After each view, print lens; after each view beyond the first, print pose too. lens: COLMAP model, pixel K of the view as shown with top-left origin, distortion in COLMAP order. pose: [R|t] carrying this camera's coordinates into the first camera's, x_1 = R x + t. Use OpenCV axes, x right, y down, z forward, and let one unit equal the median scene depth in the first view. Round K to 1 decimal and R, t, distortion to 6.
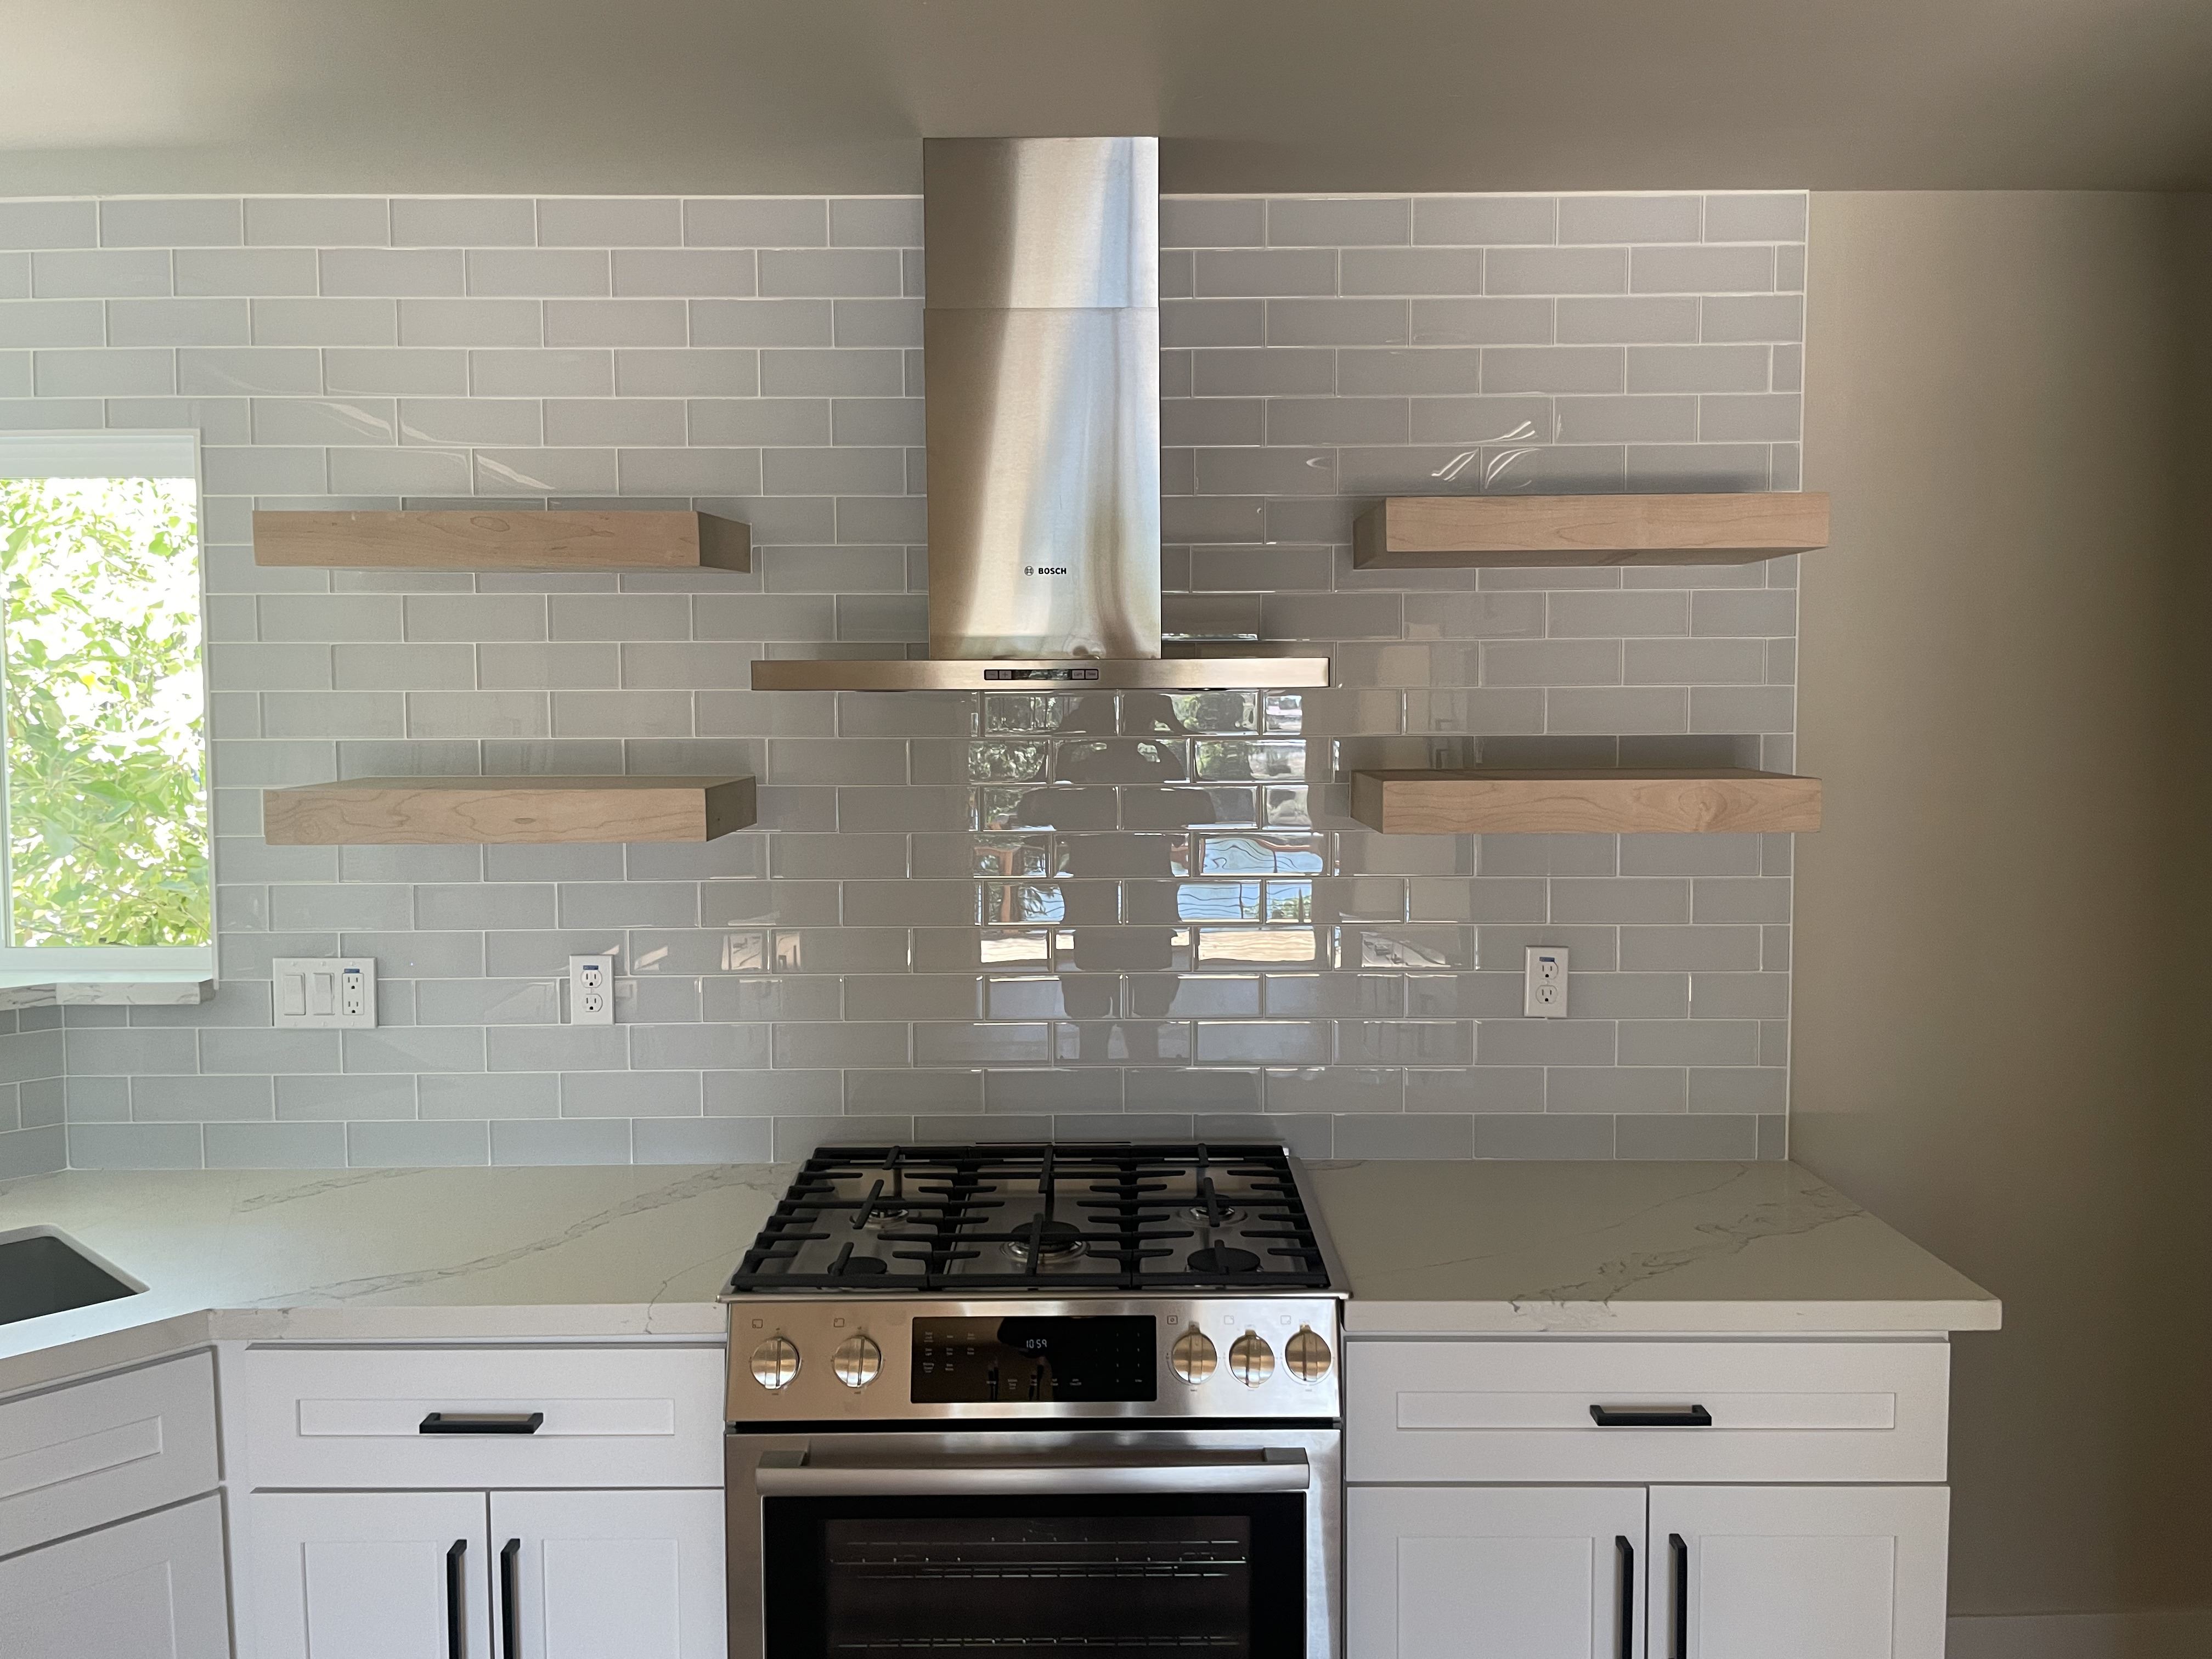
lens RADIAL K [[1679.3, 0, 1118.5], [0, 1679.3, 826.5], [0, 0, 1]] dist [0.061482, -0.092713]
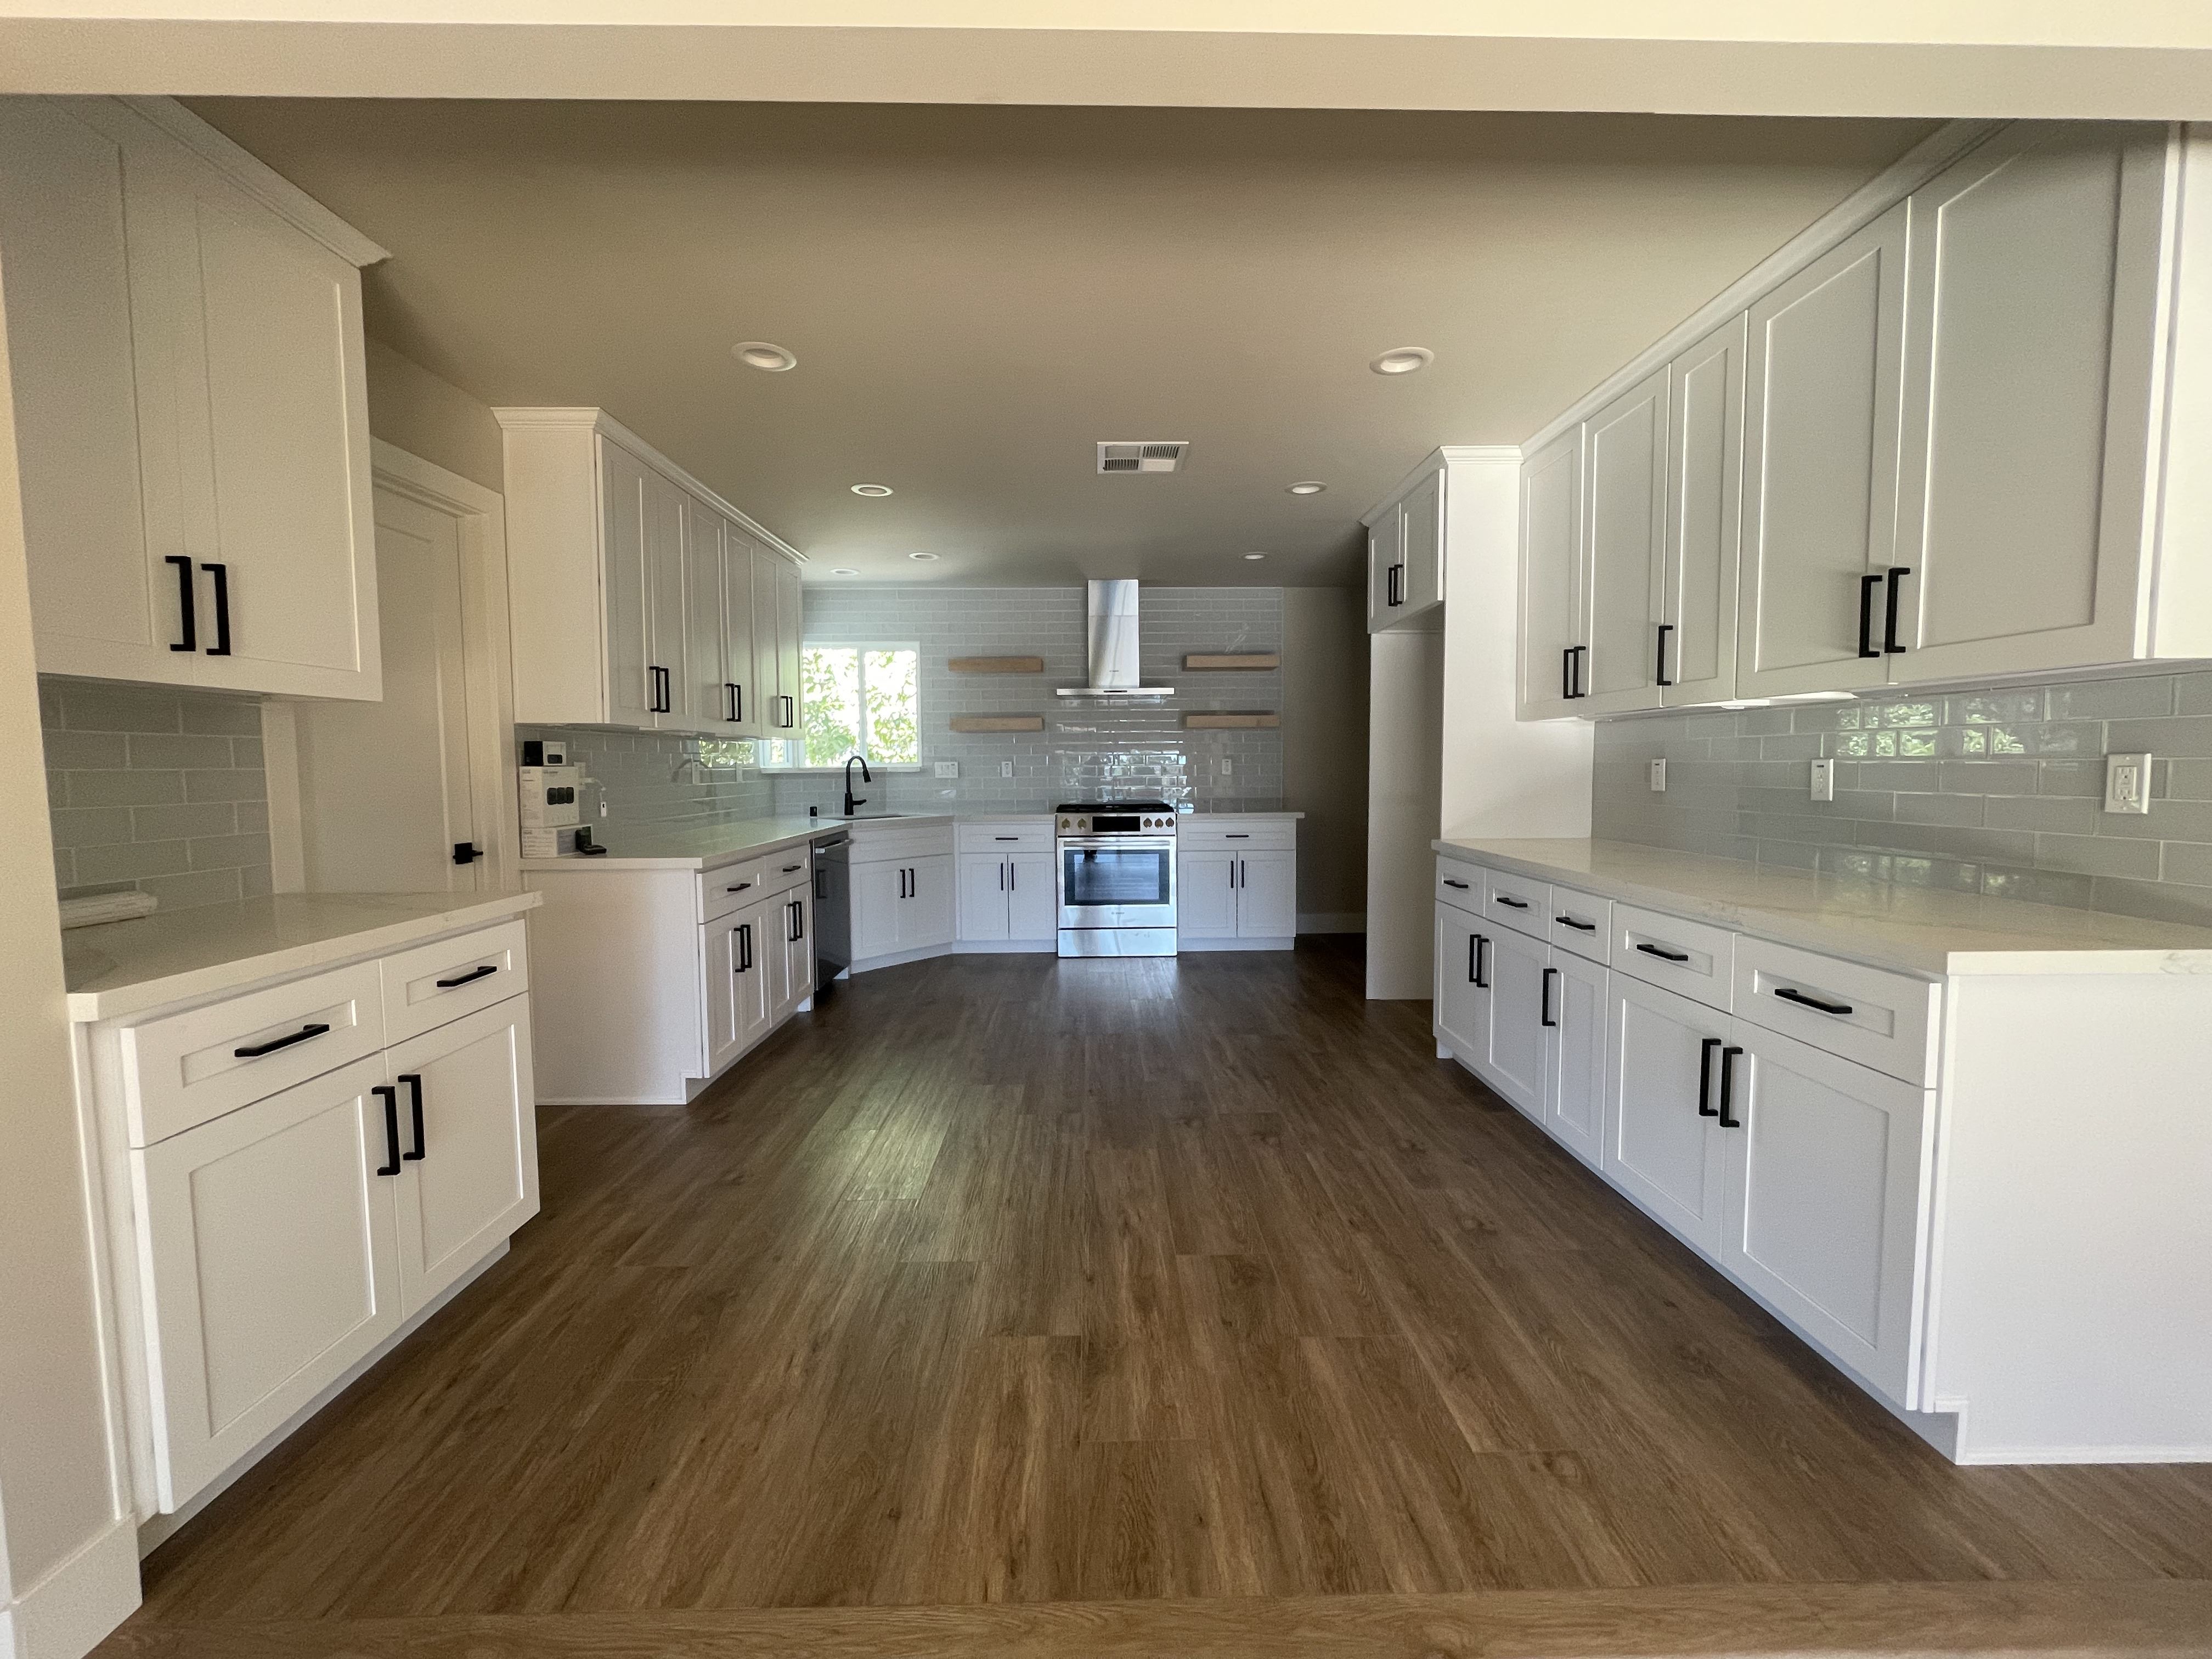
lens RADIAL K [[892.3, 0, 1100.2], [0, 892.3, 829.3], [0, 0, 1]] dist [-0.002342, 0.000375]
pose [[0.999951, -0.005386, 0.008254, -0.105186], [0.005396, 0.999985, -0.001077, 0.289526], [-0.008248, 0.001121, 0.999965, -1.474713]]
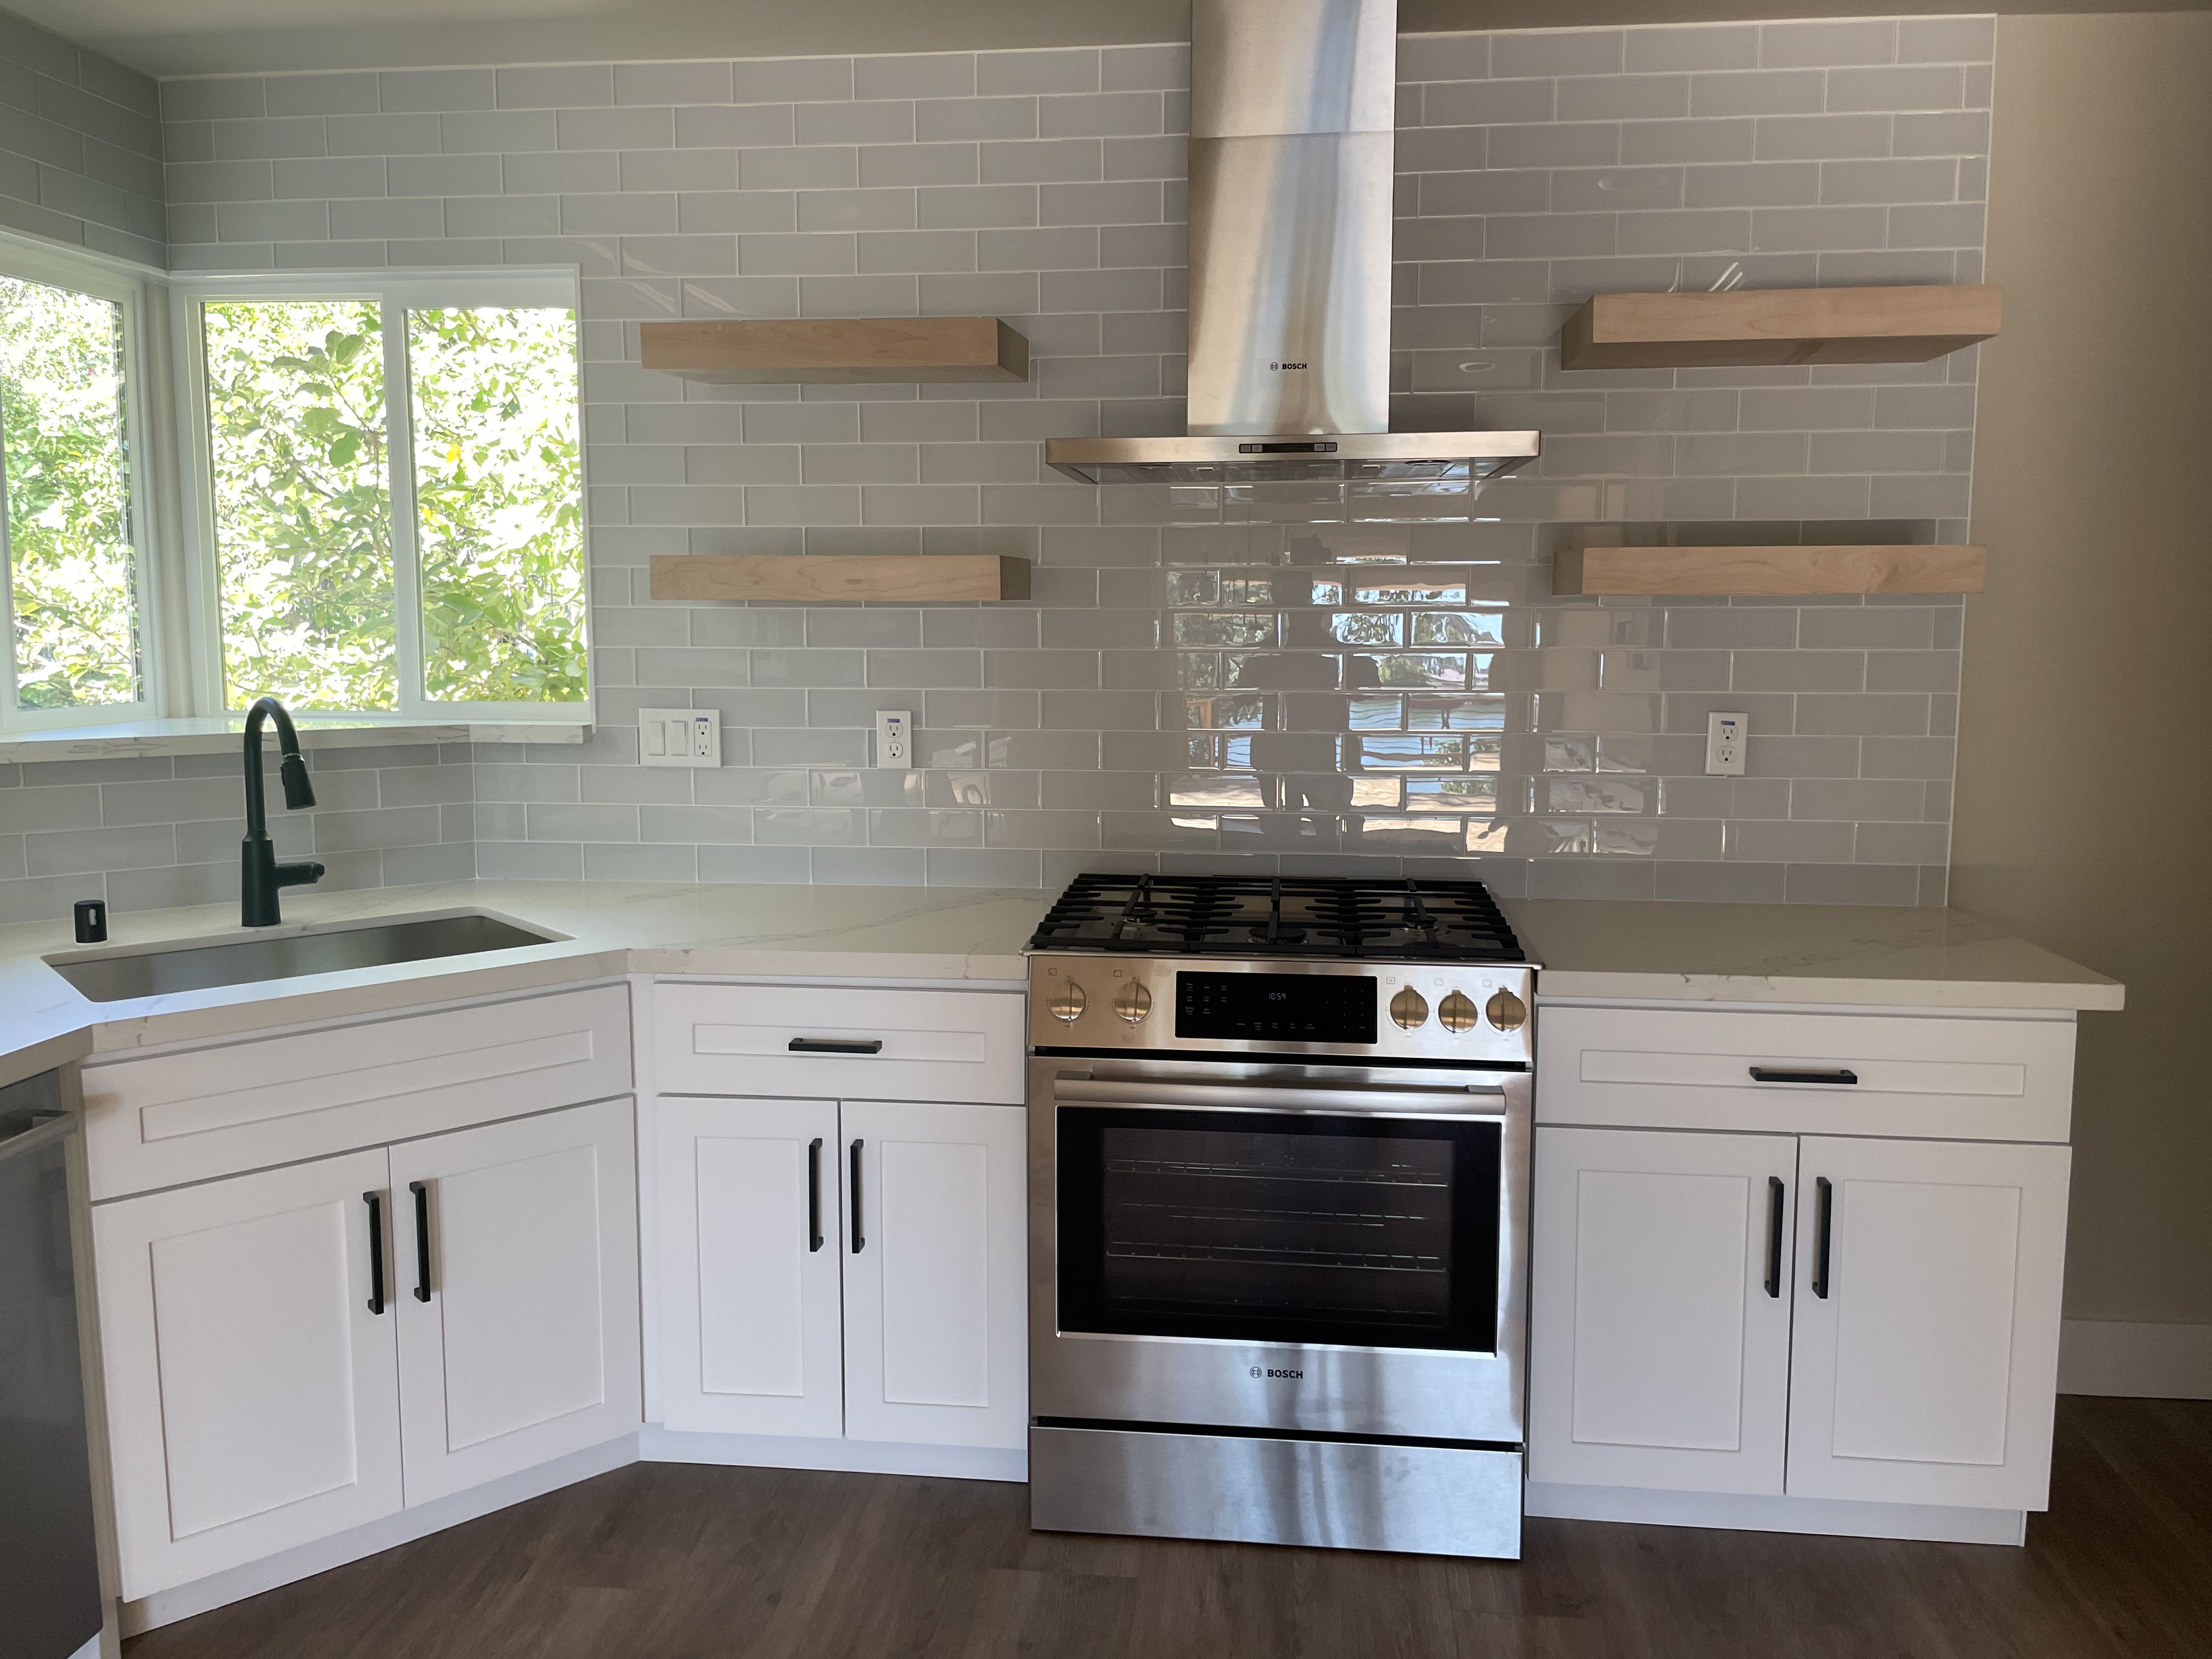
lens RADIAL K [[1679.3, 0, 1103.2], [0, 1679.3, 820.9], [0, 0, 1]] dist [0.061482, -0.092713]
pose [[0.993484, 0.018013, -0.112539, -0.034567], [-0.012196, 0.998564, 0.052161, 0.102772], [0.113317, -0.050448, 0.992277, -0.186223]]
